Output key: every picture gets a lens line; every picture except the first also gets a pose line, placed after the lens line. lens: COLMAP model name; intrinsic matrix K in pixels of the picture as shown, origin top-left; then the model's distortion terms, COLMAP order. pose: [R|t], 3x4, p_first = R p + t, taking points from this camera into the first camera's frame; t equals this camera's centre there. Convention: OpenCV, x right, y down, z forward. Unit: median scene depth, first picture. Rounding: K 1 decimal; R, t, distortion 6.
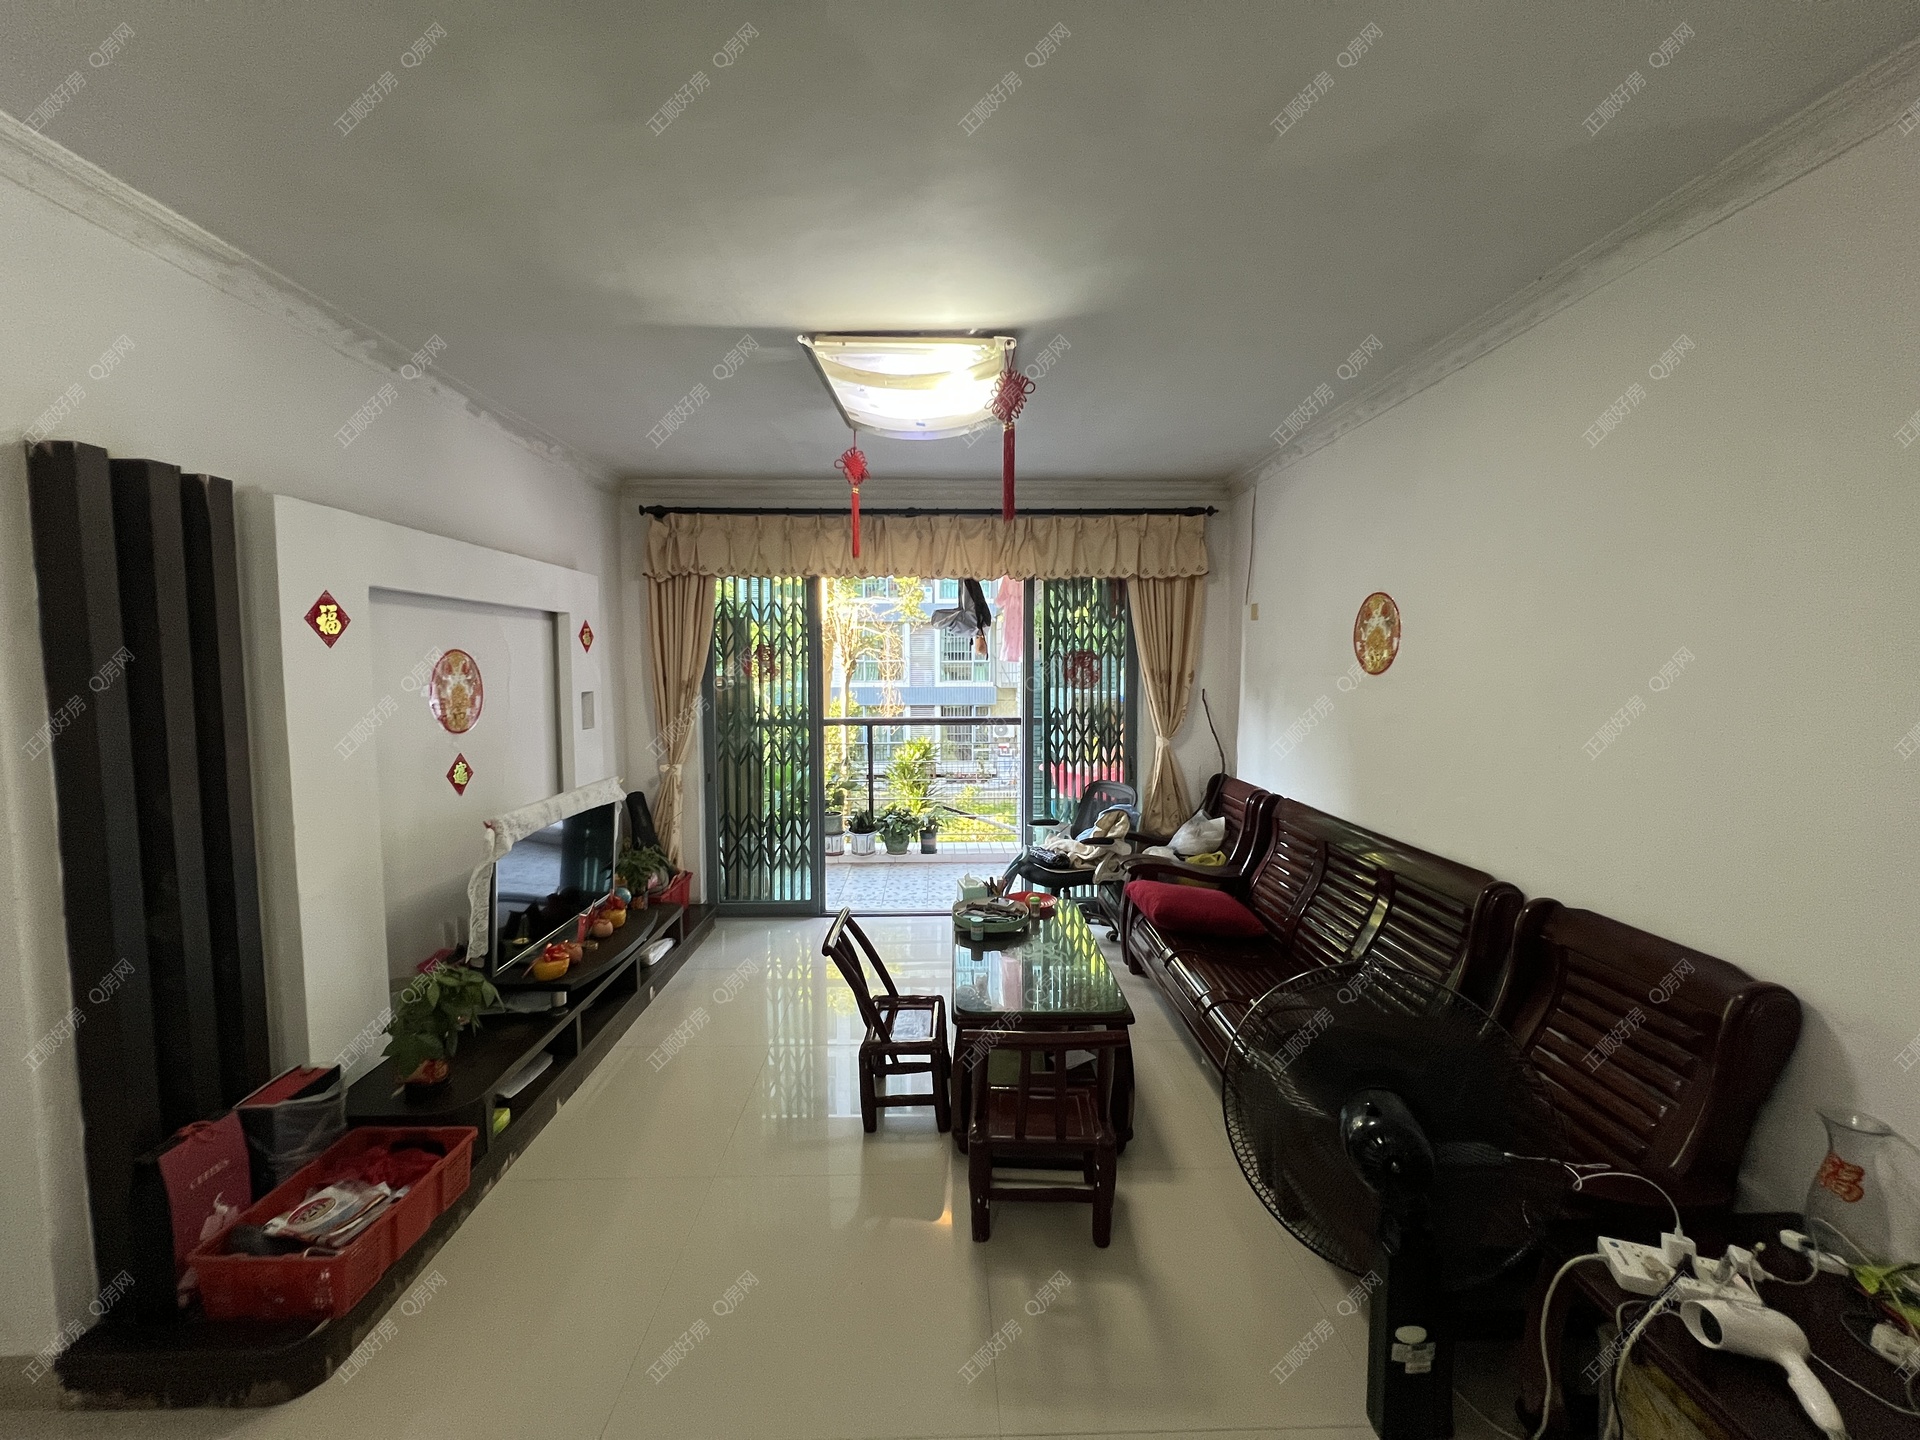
lens RADIAL K [[767.0, 0, 953.0], [0, 767.0, 716.1], [0, 0, 1]] dist [0.001046, 0.000987]
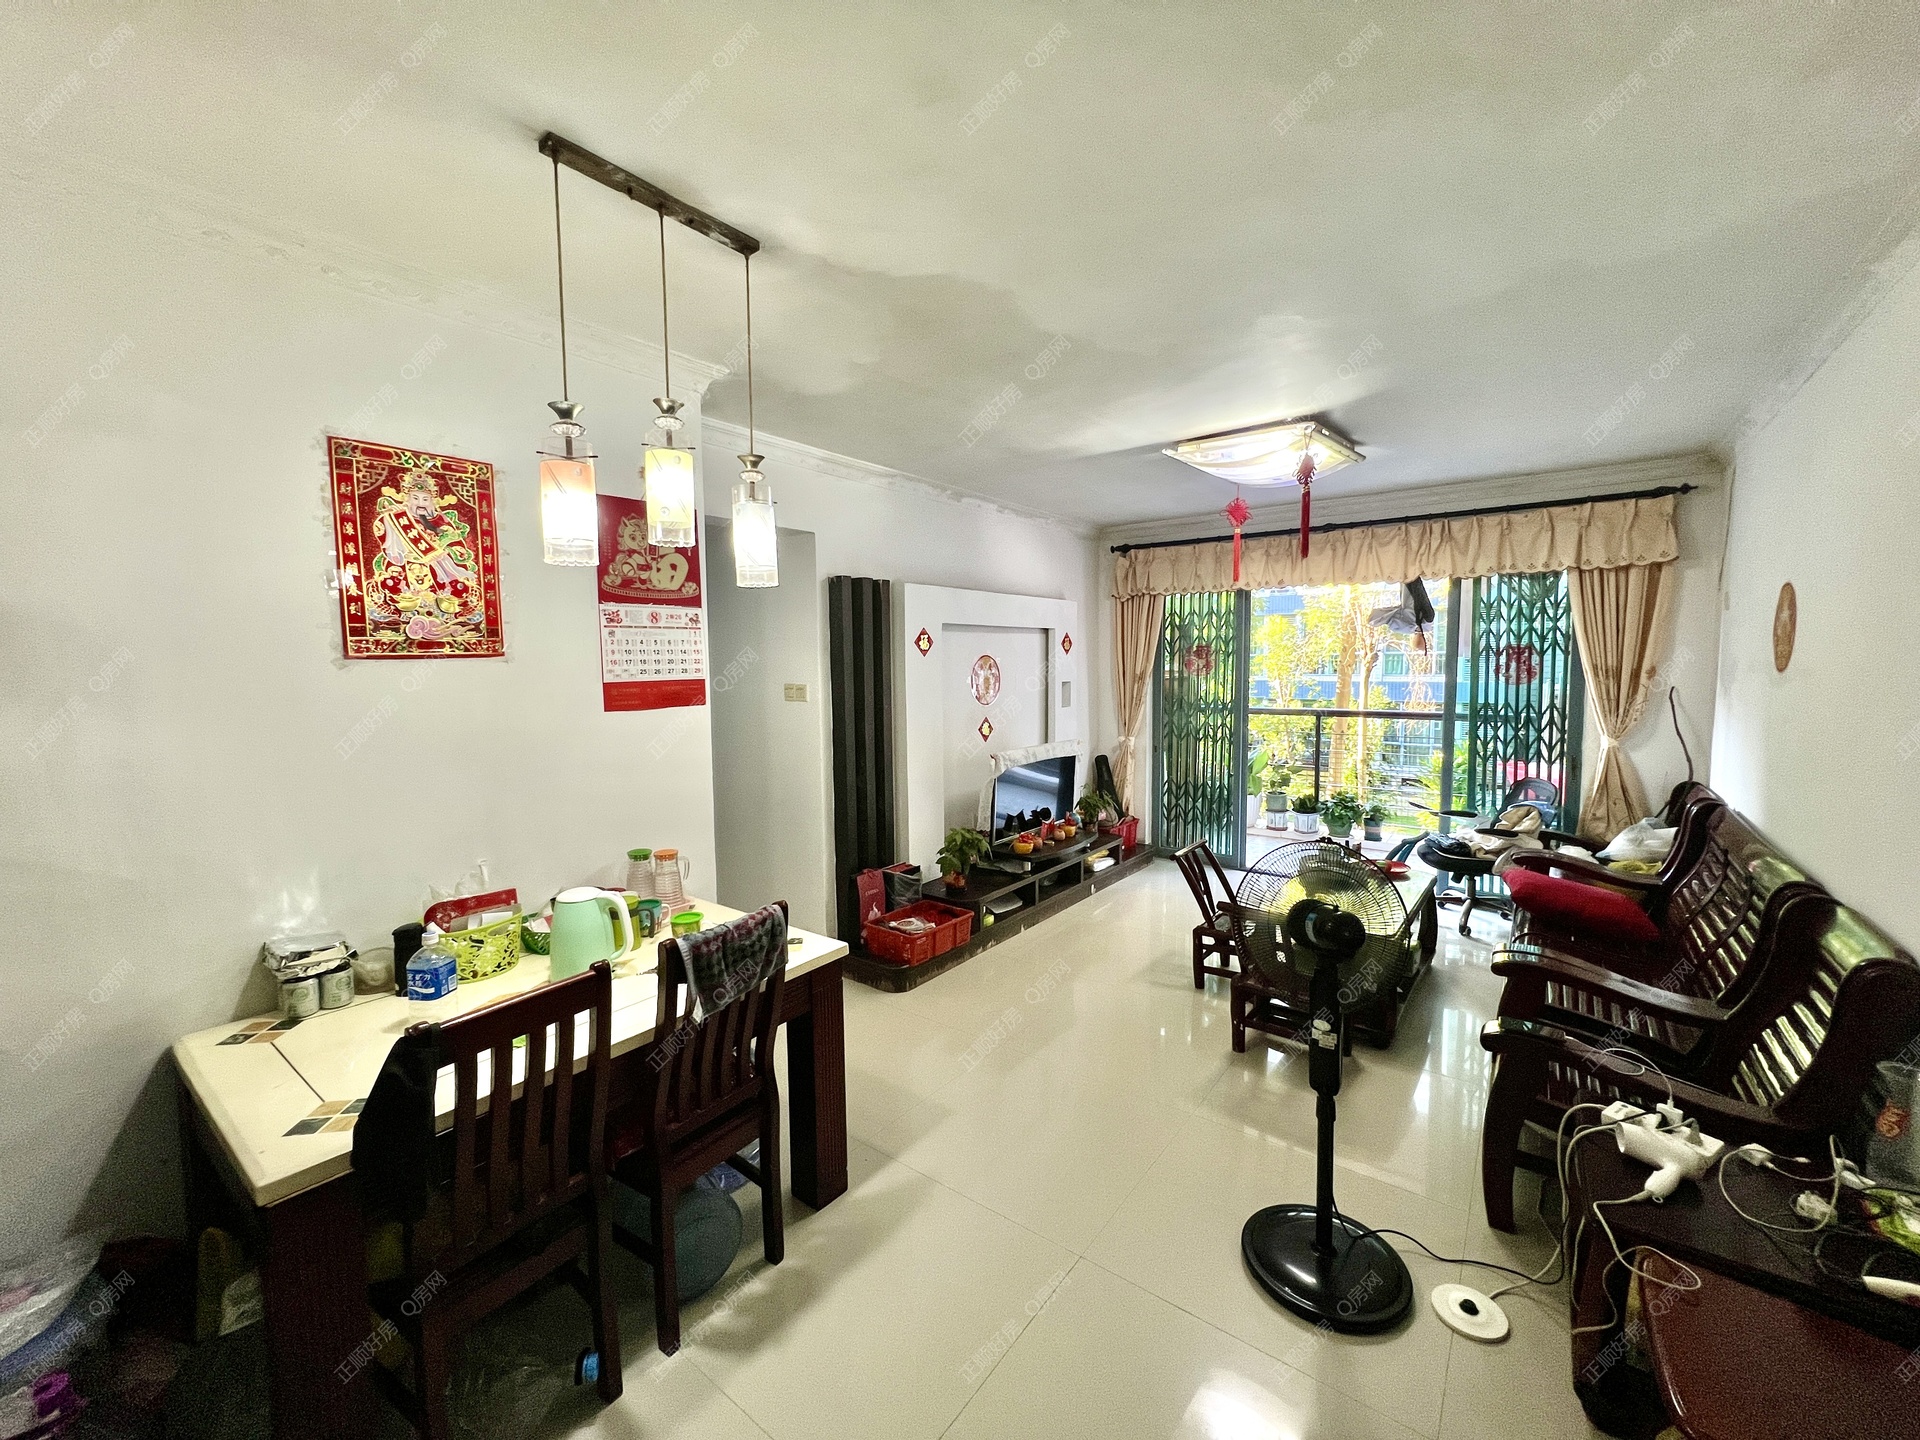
lens RADIAL K [[767.0, 0, 959.9], [0, 767.0, 714.2], [0, 0, 1]] dist [0.001046, 0.000987]
pose [[0.782225, 0.037861, -0.621844, 0.255564], [-0.033824, 0.999260, 0.018293, 0.010019], [0.622077, 0.006724, 0.782927, -0.251381]]
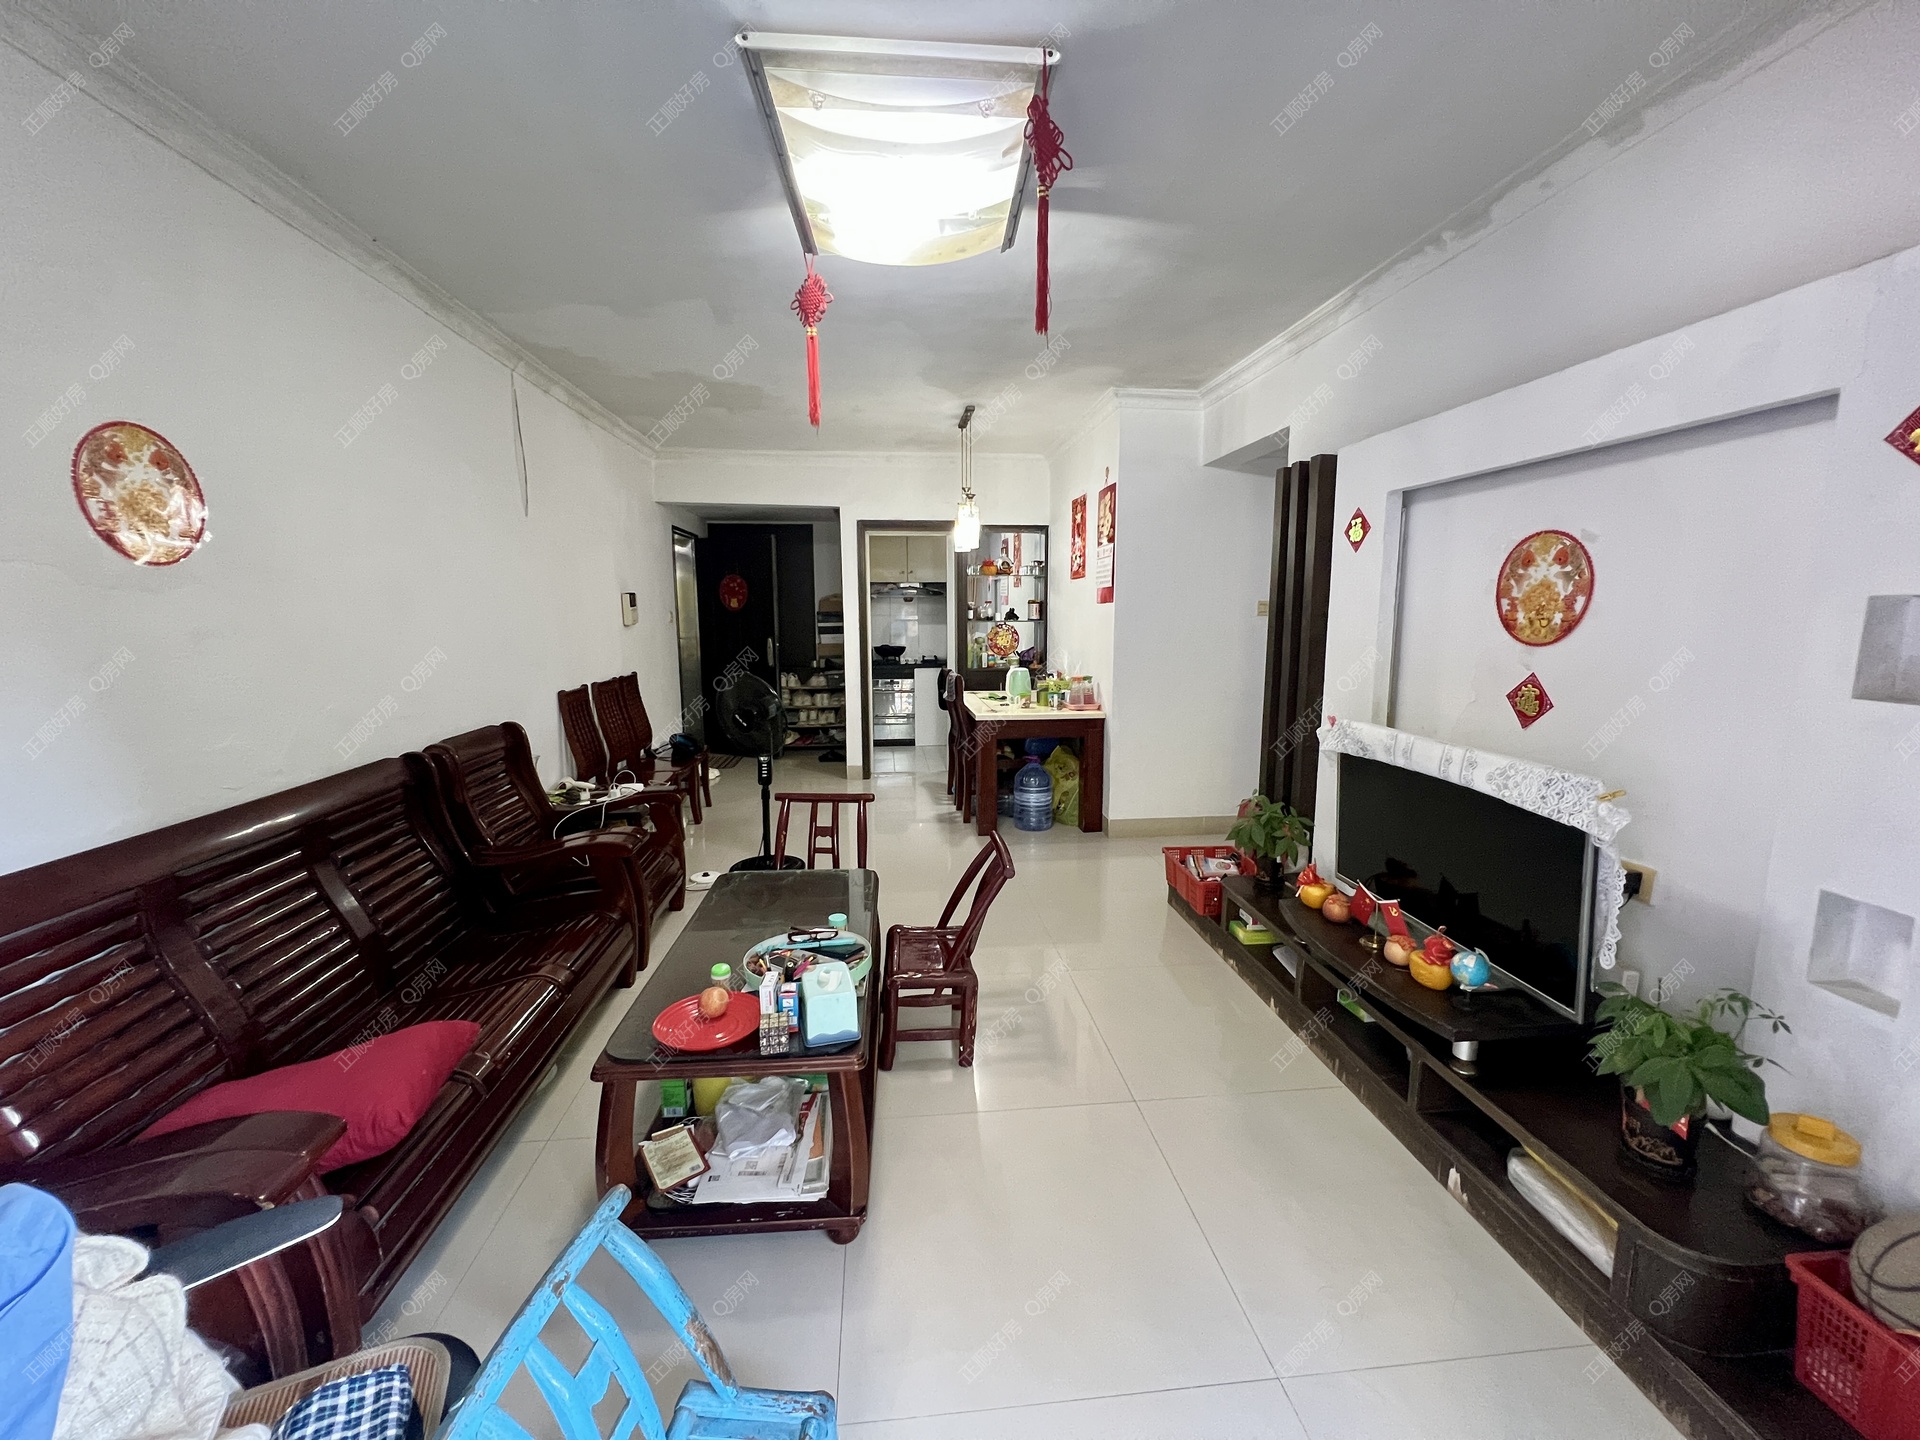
lens RADIAL K [[767.0, 0, 953.9], [0, 767.0, 720.0], [0, 0, 1]] dist [0.001046, 0.000987]
pose [[-0.997029, 0.016332, -0.075272, -0.018058], [-0.000017, 0.977216, 0.212248, -0.046247], [0.077023, 0.211618, -0.974313, 1.201986]]
